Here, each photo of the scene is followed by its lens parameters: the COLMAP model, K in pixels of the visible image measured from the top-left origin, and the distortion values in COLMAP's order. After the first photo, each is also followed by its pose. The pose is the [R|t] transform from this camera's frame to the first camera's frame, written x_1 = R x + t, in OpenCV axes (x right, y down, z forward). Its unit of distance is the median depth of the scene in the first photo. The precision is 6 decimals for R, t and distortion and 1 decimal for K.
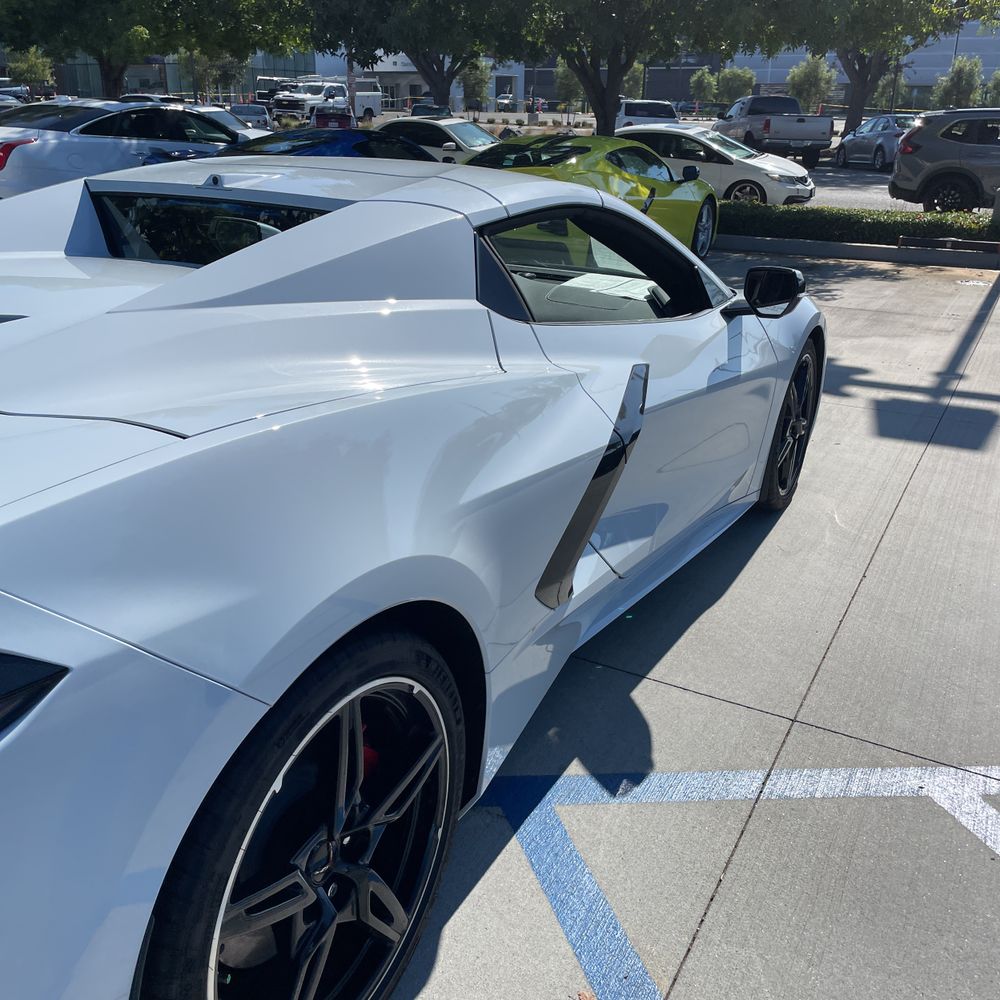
lens RADIAL K [[1007.1, 0, 494.5], [0, 1007.1, 501.8], [0, 0, 1]] dist [0.019144, 0.000000]
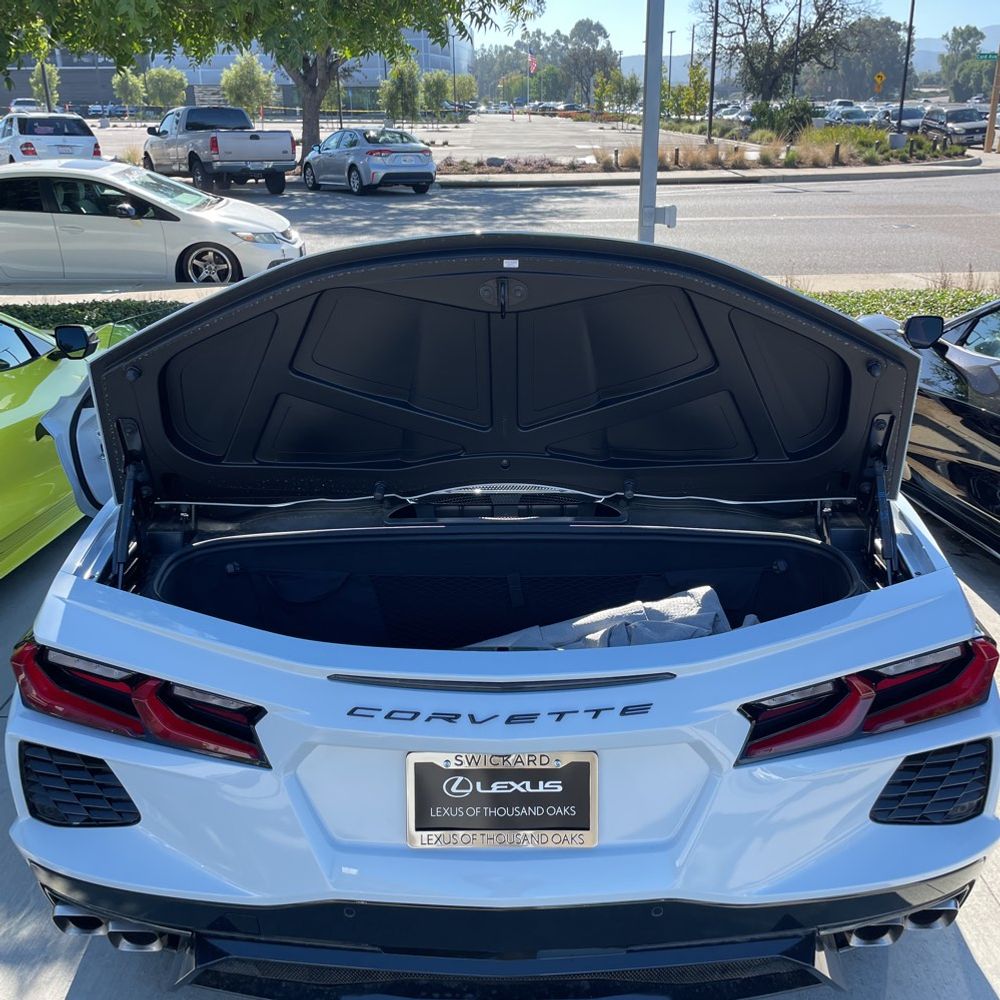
lens RADIAL K [[1007.1, 0, 506.4], [0, 1007.1, 500.7], [0, 0, 1]] dist [0.019144, 0.000000]
pose [[0.869251, -0.196210, 0.453767, 0.046404], [0.196275, 0.979398, 0.047503, -0.078048], [-0.453739, 0.047771, 0.889853, 0.173950]]
